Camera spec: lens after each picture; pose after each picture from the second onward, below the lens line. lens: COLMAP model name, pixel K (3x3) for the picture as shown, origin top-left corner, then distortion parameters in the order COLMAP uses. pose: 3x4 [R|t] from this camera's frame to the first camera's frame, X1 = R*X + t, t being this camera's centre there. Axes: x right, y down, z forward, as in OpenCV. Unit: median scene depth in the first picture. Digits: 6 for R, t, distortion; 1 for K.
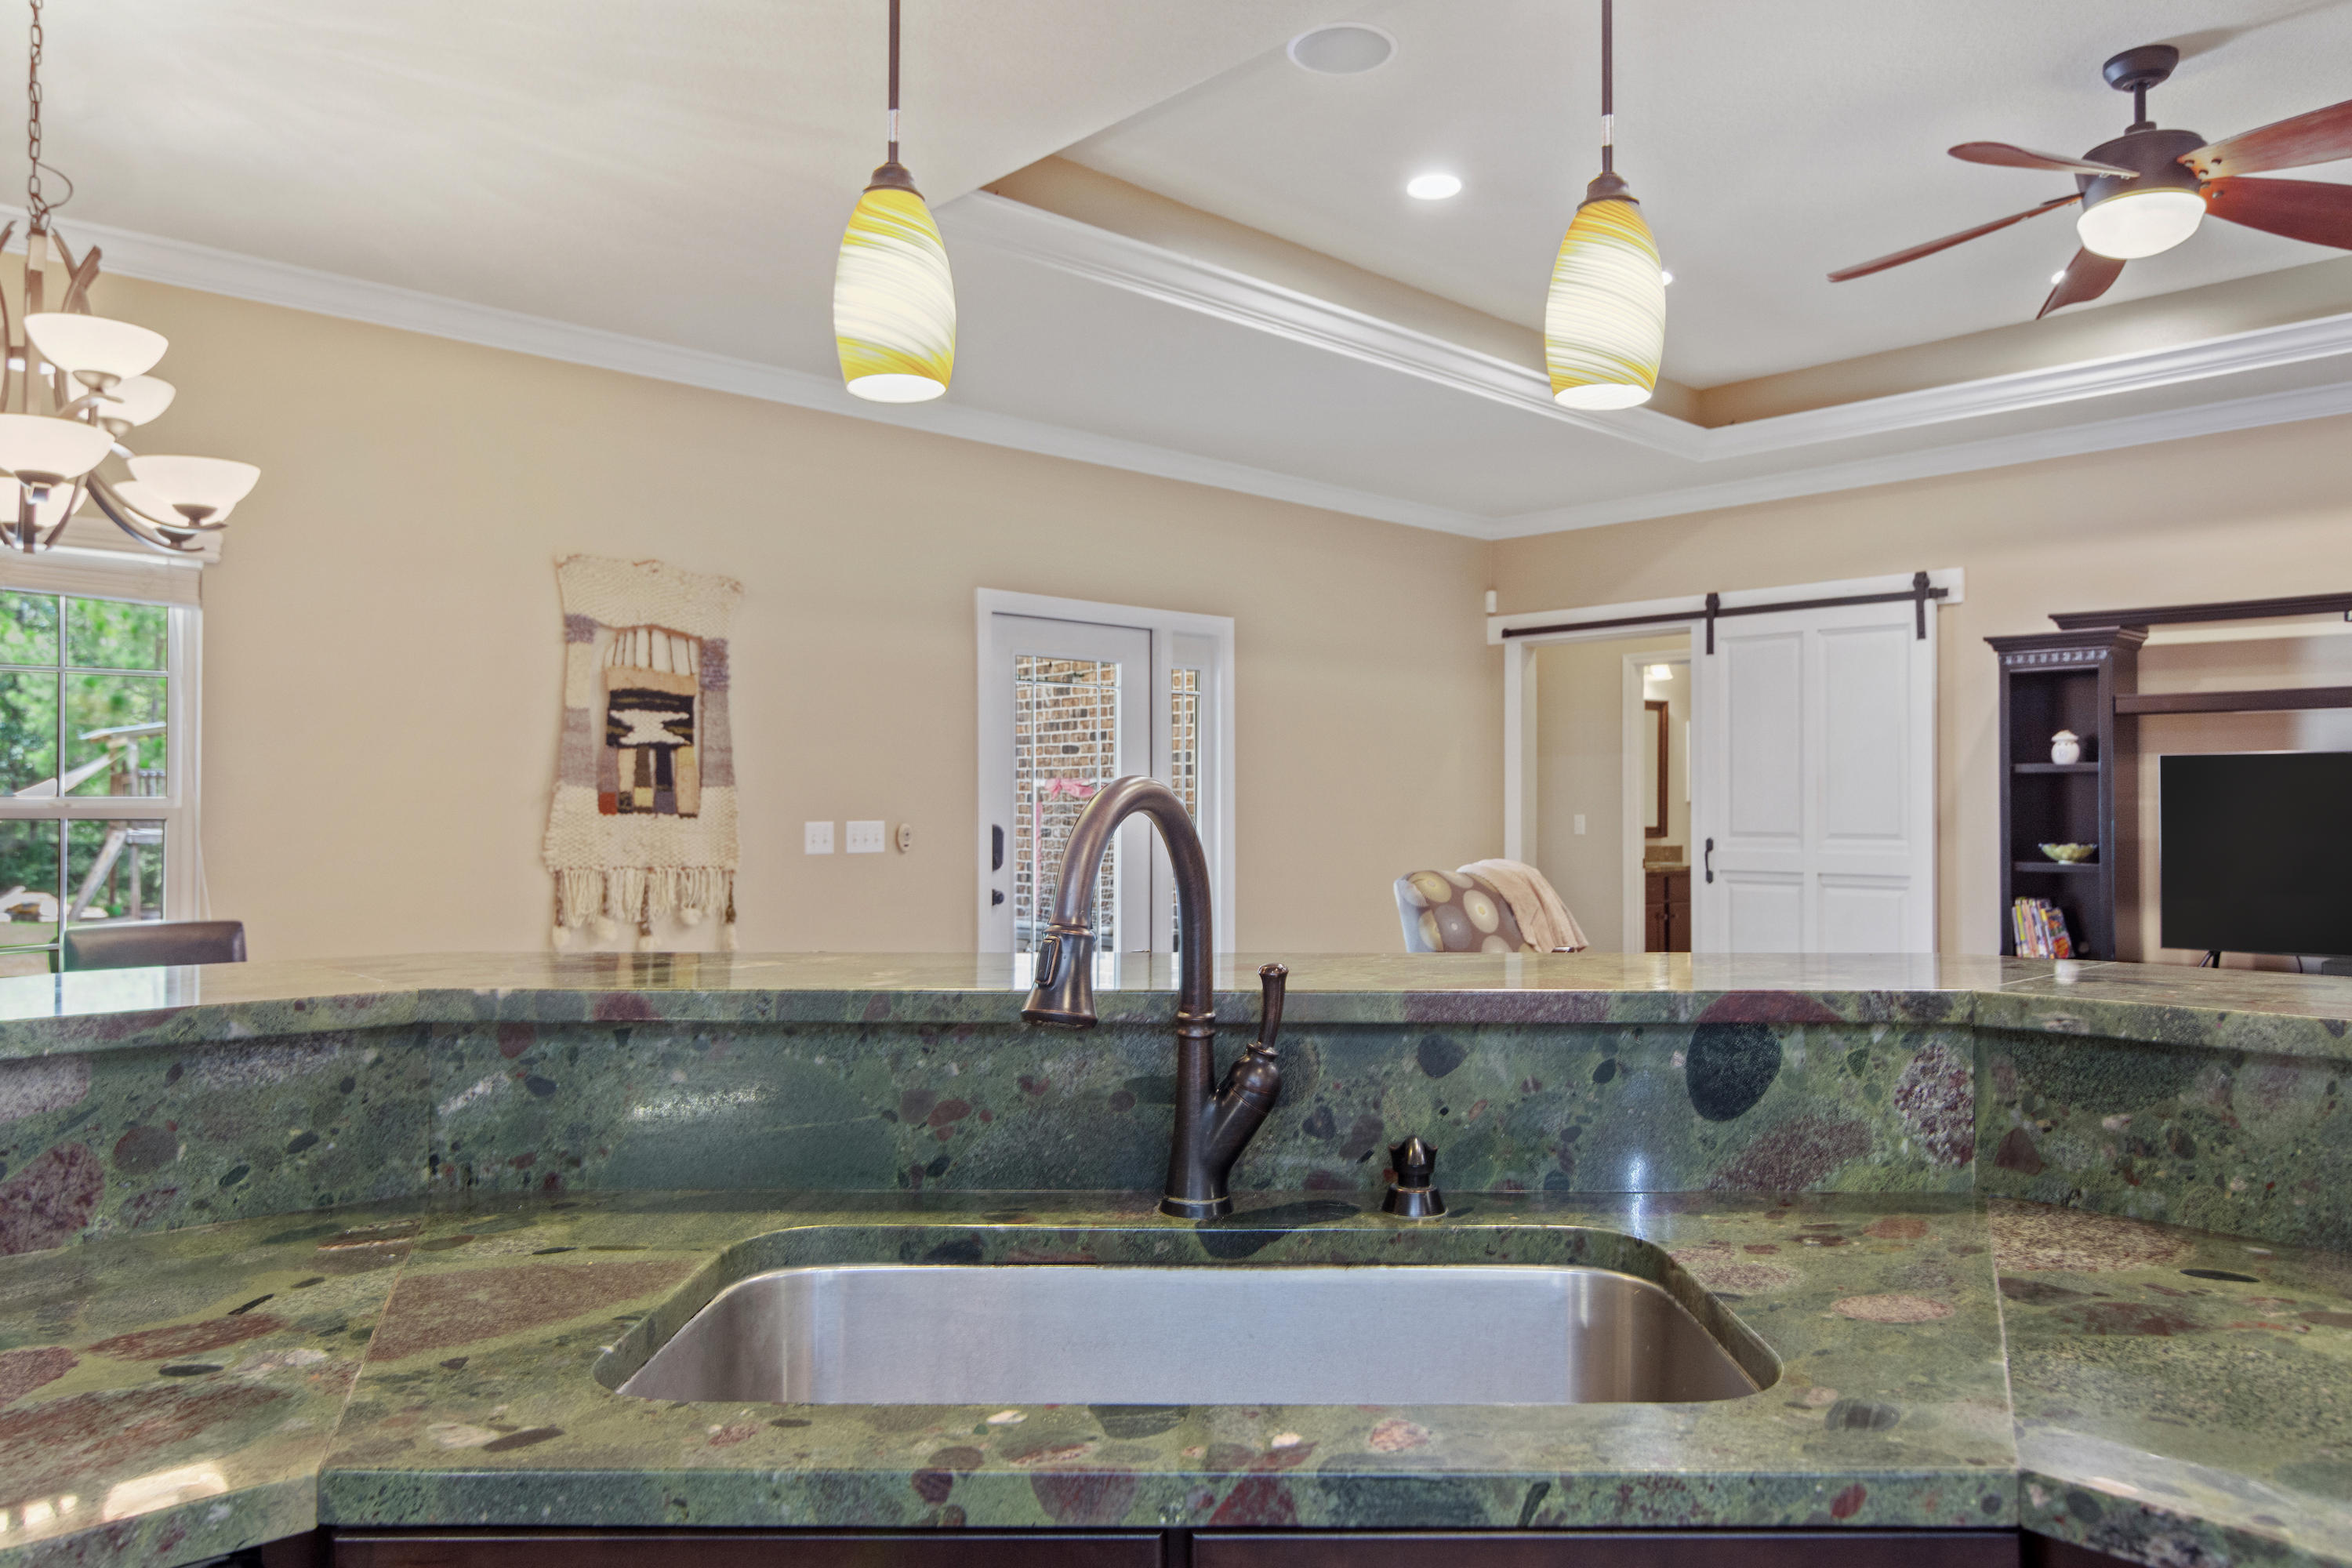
lens RADIAL K [[1585.7, 0, 1238.8], [0, 1585.7, 725.2], [0, 0, 1]] dist [-0.025422, 0.009023]
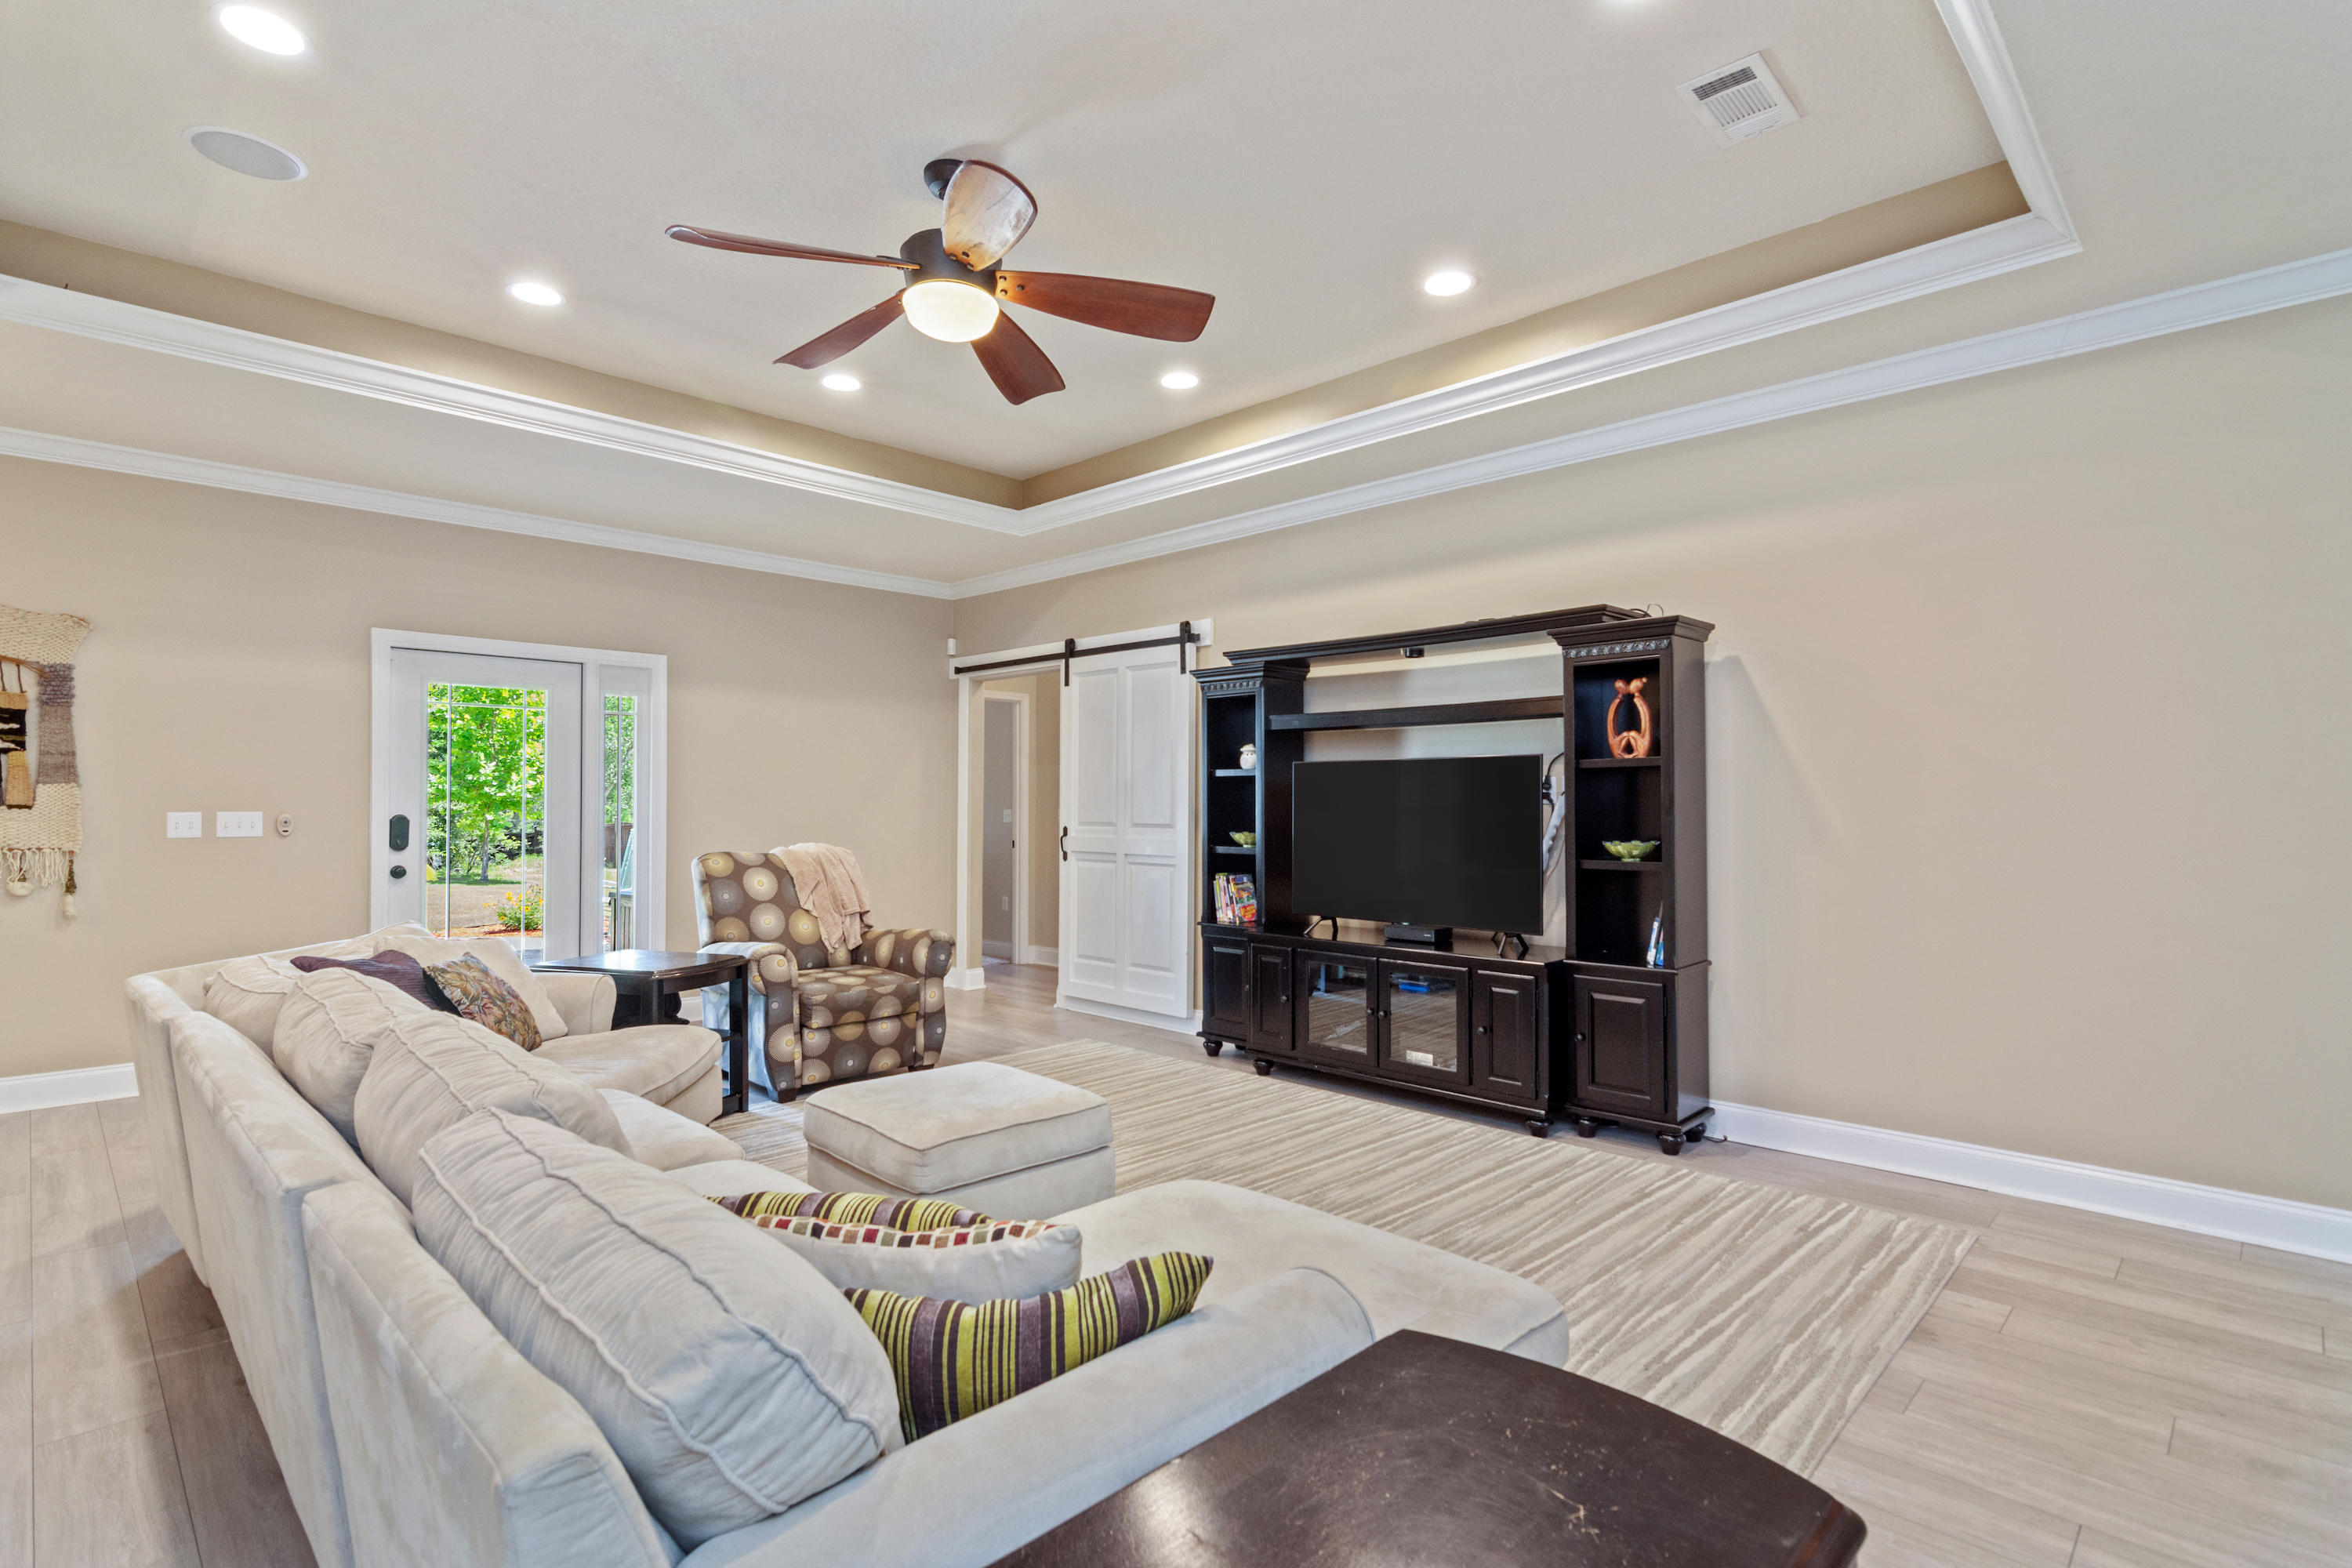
lens RADIAL K [[1145.0, 0, 1186.8], [0, 1145.0, 789.0], [0, 0, 1]] dist [-0.005349, 0.003259]
pose [[0.999811, 0.002481, 0.019257, 0.563358], [-0.003169, 0.999354, 0.035793, 0.008625], [-0.019155, -0.035847, 0.999174, 0.090932]]
